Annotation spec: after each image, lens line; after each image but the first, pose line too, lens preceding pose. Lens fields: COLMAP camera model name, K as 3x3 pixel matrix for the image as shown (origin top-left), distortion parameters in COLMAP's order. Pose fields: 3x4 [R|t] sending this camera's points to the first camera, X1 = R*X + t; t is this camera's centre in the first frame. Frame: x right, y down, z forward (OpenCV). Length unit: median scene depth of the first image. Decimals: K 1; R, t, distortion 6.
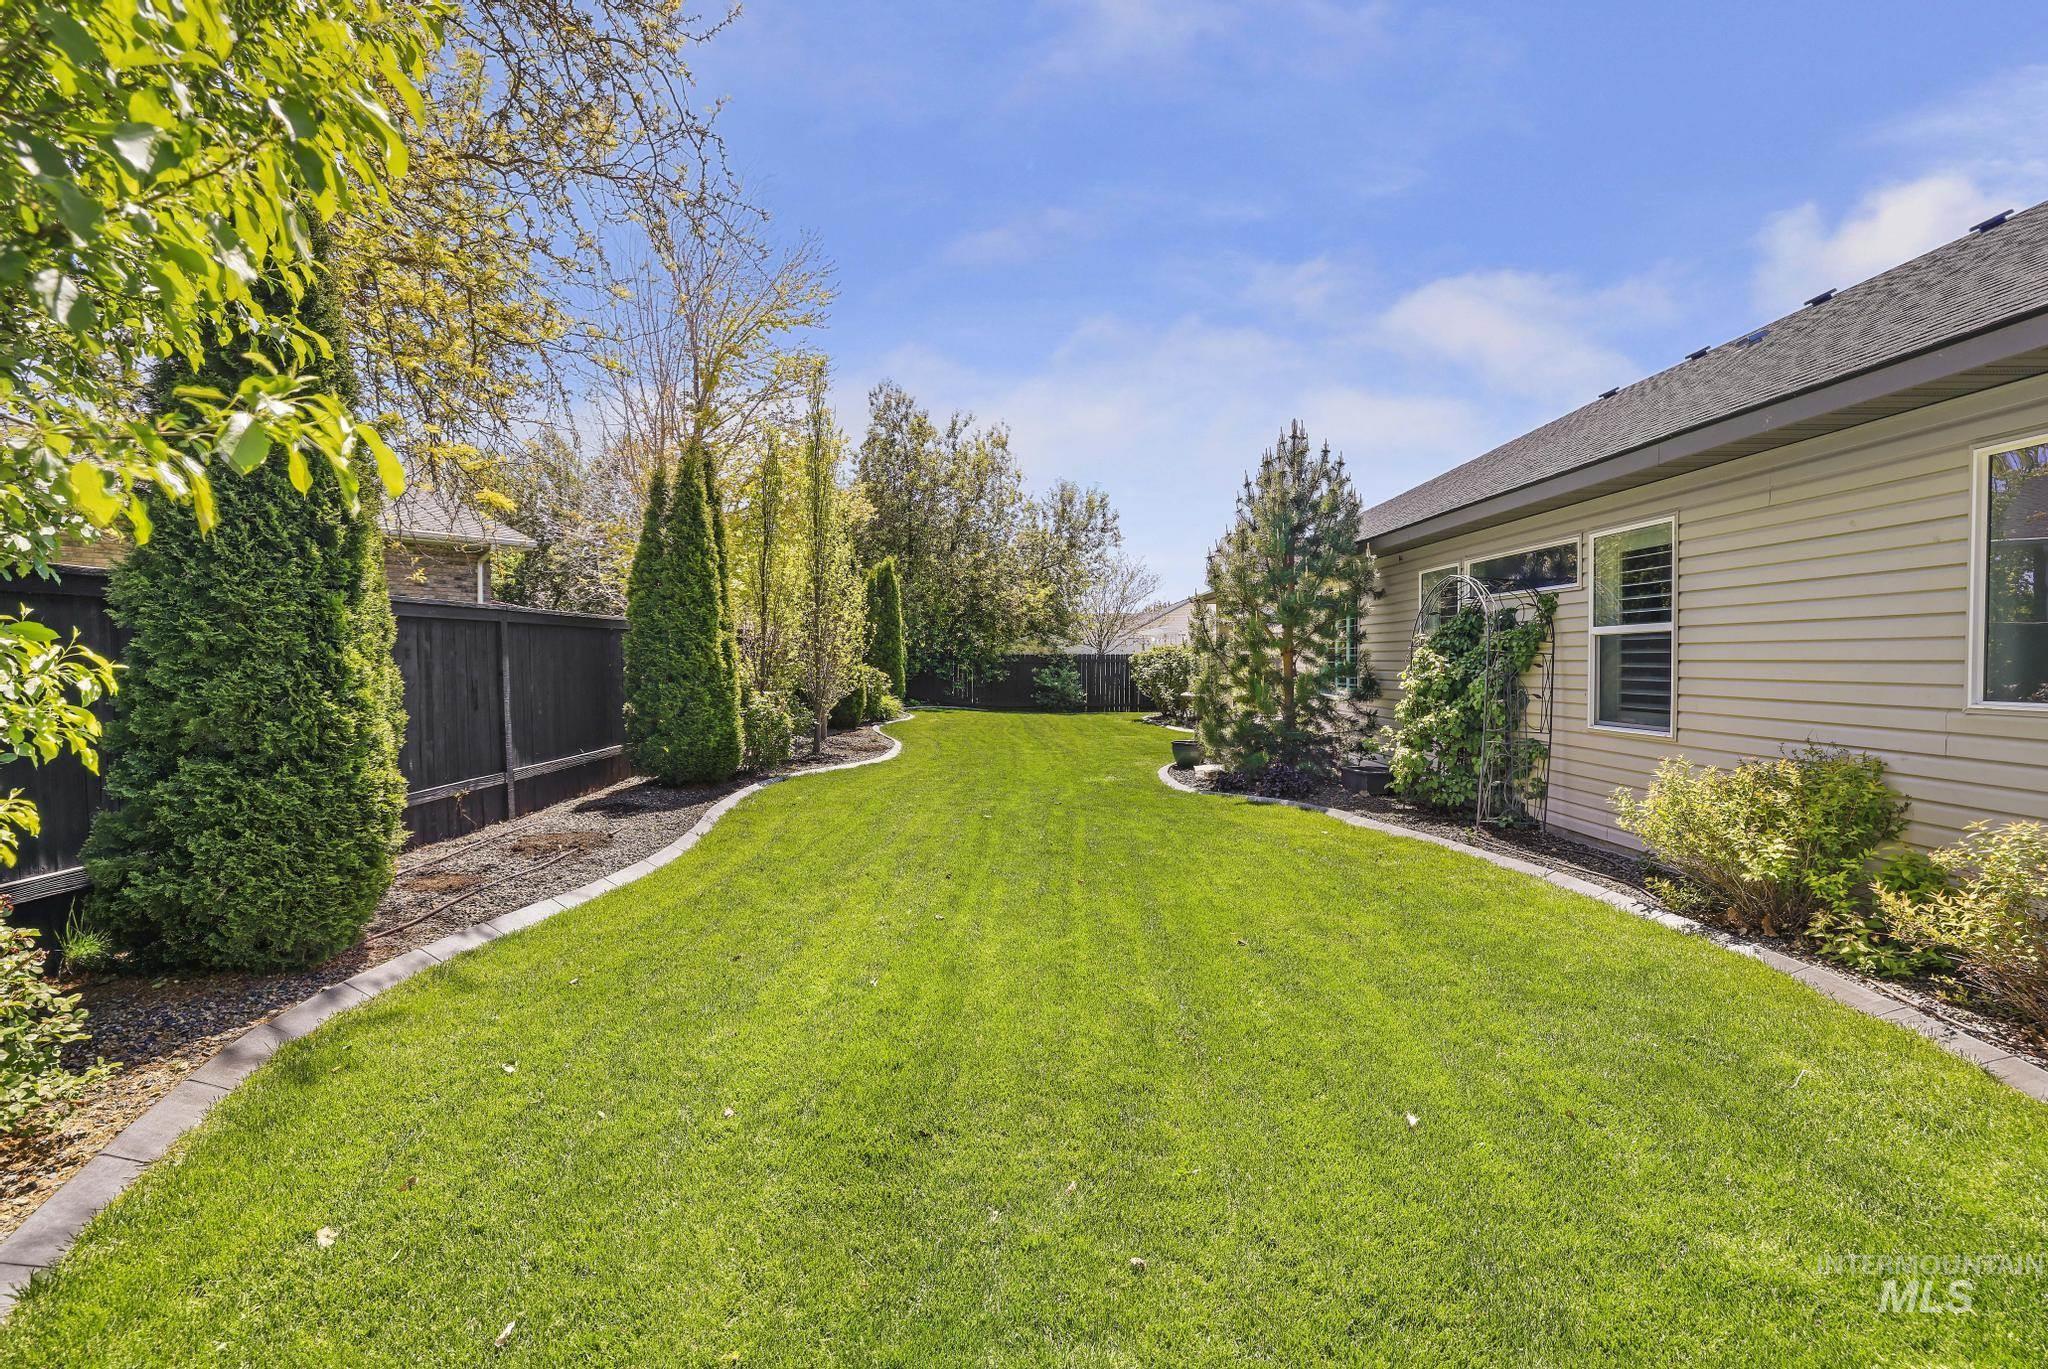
lens RADIAL K [[965.9, 0, 1009.2], [0, 965.9, 678.8], [0, 0, 1]] dist [-0.002152, 0.010390]
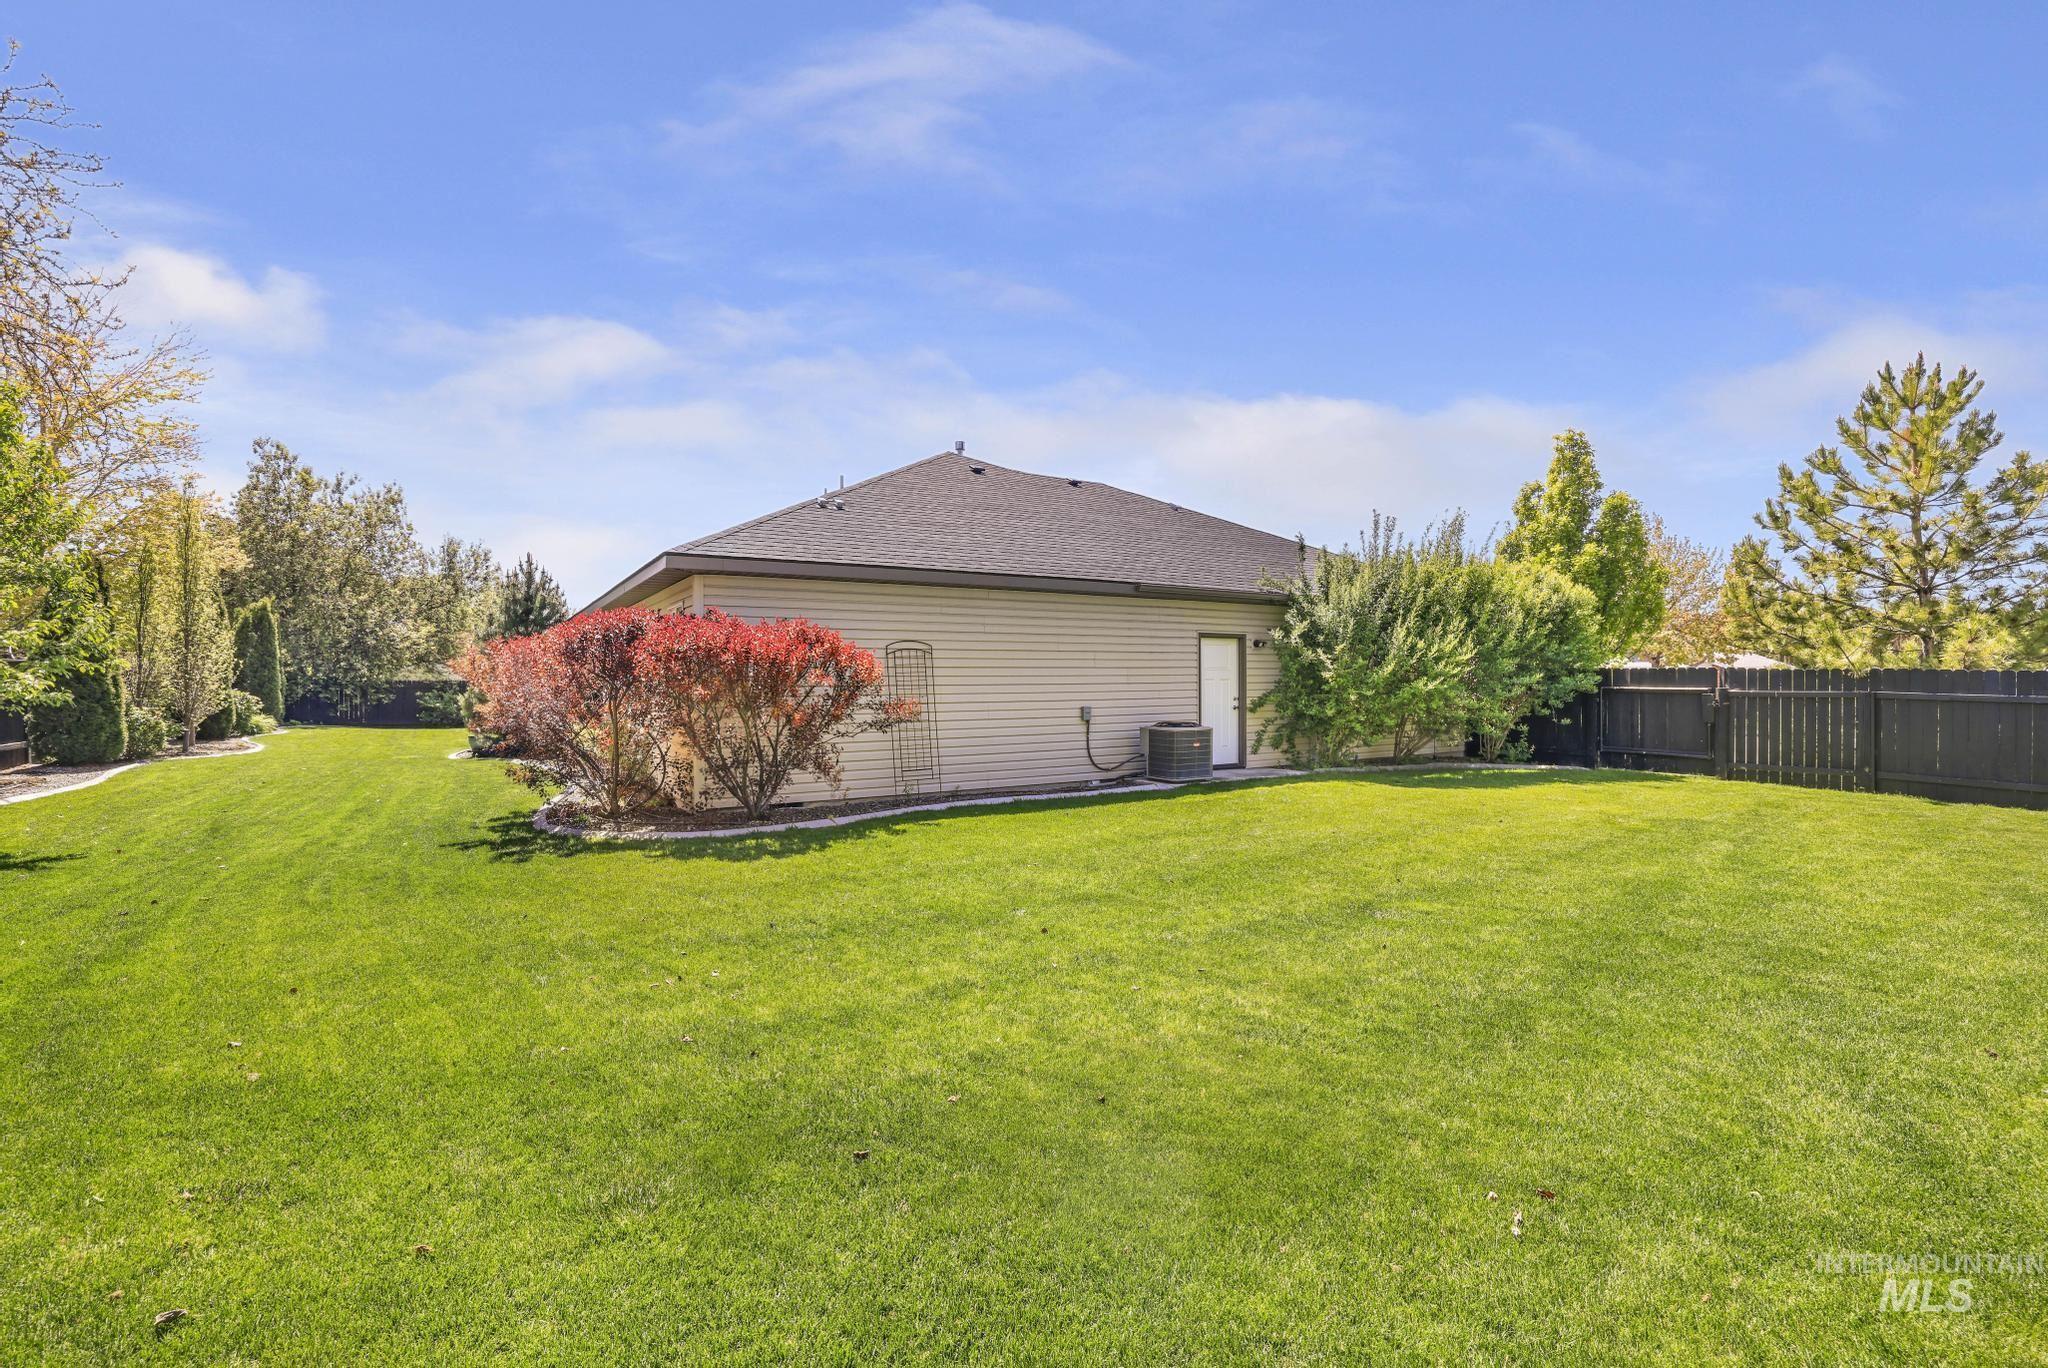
lens RADIAL K [[965.9, 0, 1009.2], [0, 965.9, 678.3], [0, 0, 1]] dist [-0.002152, 0.010390]
pose [[0.872981, -0.002683, 0.487747, 0.095581], [0.014655, 0.999678, -0.020731, 0.009106], [-0.487534, 0.025246, 0.872739, -0.491990]]
